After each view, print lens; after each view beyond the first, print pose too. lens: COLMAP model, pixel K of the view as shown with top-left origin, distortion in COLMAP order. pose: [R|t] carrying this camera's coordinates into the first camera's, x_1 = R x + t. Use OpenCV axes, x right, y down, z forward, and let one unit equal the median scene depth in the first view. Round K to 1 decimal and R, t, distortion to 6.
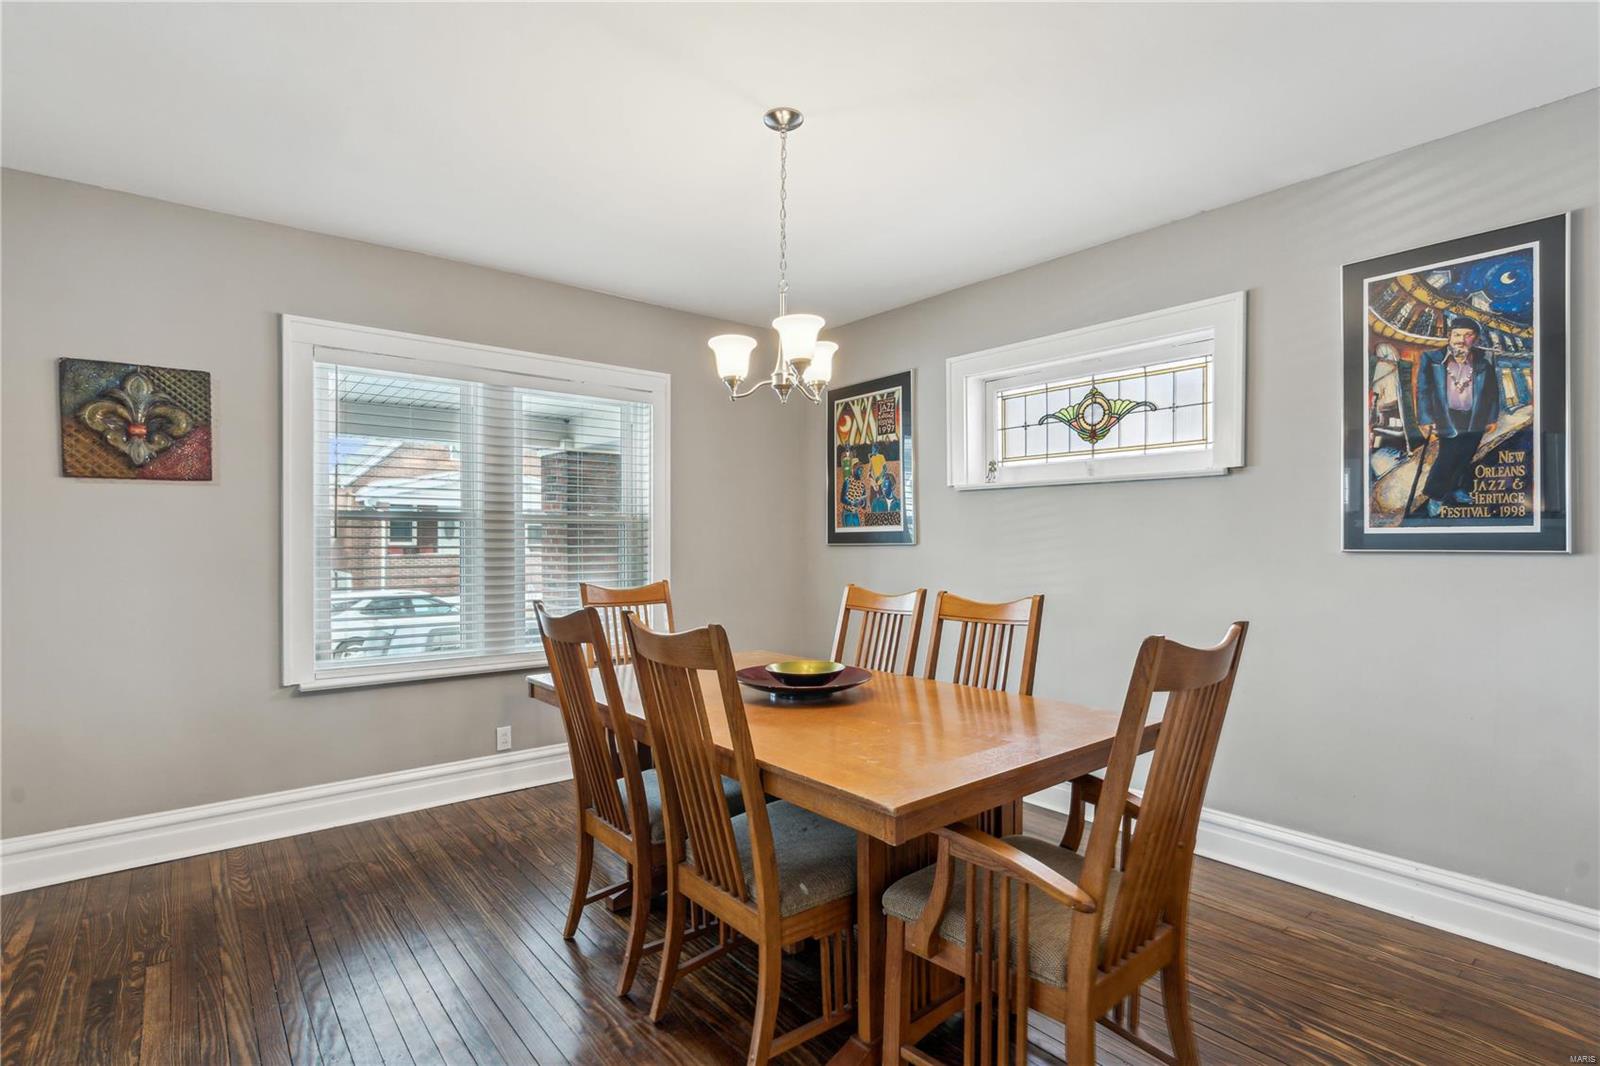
lens RADIAL K [[797.9, 0, 771.6], [0, 797.9, 540.6], [0, 0, 1]] dist [0.006687, 0.001062]
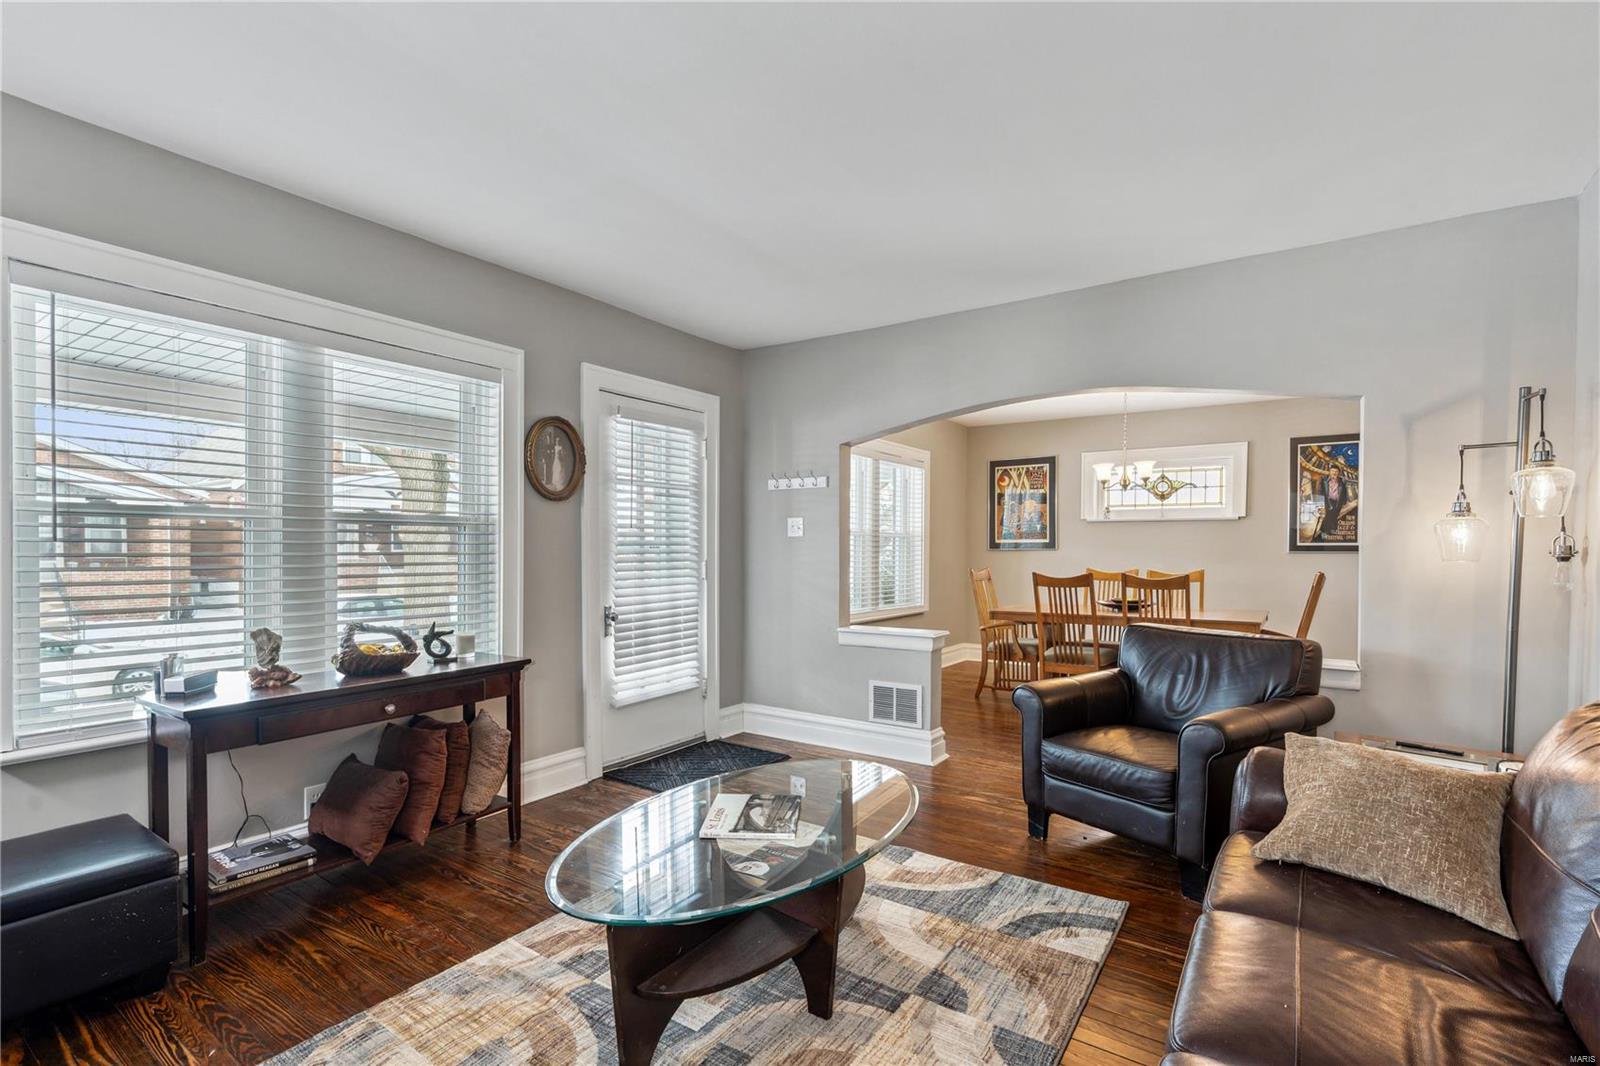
lens RADIAL K [[756.1, 0, 800.8], [0, 756.1, 558.3], [0, 0, 1]] dist [-0.004931, 0.001153]
pose [[0.958549, -0.000879, 0.284925, -1.415980], [-0.003244, 0.999897, 0.013999, 0.003744], [-0.284908, -0.014343, 0.958447, -0.822054]]
